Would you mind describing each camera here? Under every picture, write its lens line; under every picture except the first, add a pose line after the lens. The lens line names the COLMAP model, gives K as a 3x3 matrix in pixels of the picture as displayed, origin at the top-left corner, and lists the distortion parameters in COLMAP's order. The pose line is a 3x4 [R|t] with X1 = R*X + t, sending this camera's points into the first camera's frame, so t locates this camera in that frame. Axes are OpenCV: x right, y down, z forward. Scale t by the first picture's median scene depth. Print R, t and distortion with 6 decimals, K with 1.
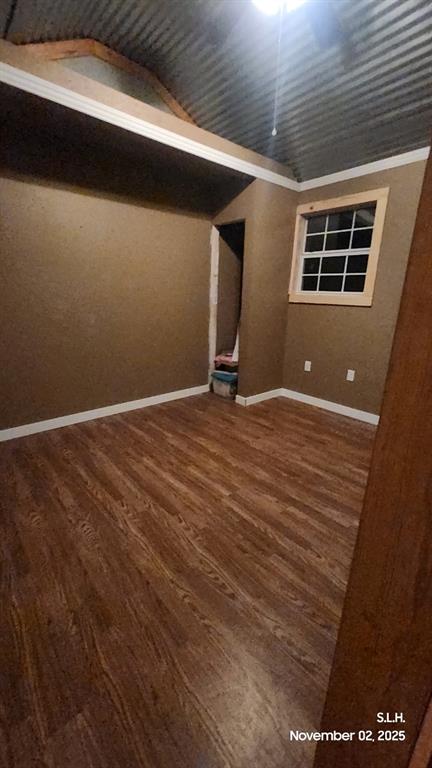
lens RADIAL K [[316.7, 0, 218.5], [0, 316.7, 383.8], [0, 0, 1]] dist [0.000790, 0.000493]
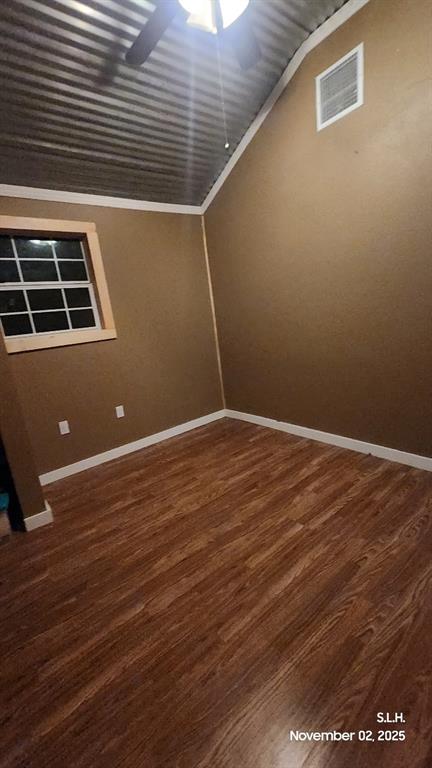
lens RADIAL K [[316.7, 0, 219.7], [0, 316.7, 387.0], [0, 0, 1]] dist [0.000790, 0.000493]
pose [[0.040354, -0.251139, 0.967110, -0.656386], [0.390776, 0.894772, 0.216049, -0.255185], [-0.919601, 0.369205, 0.134246, 0.817600]]
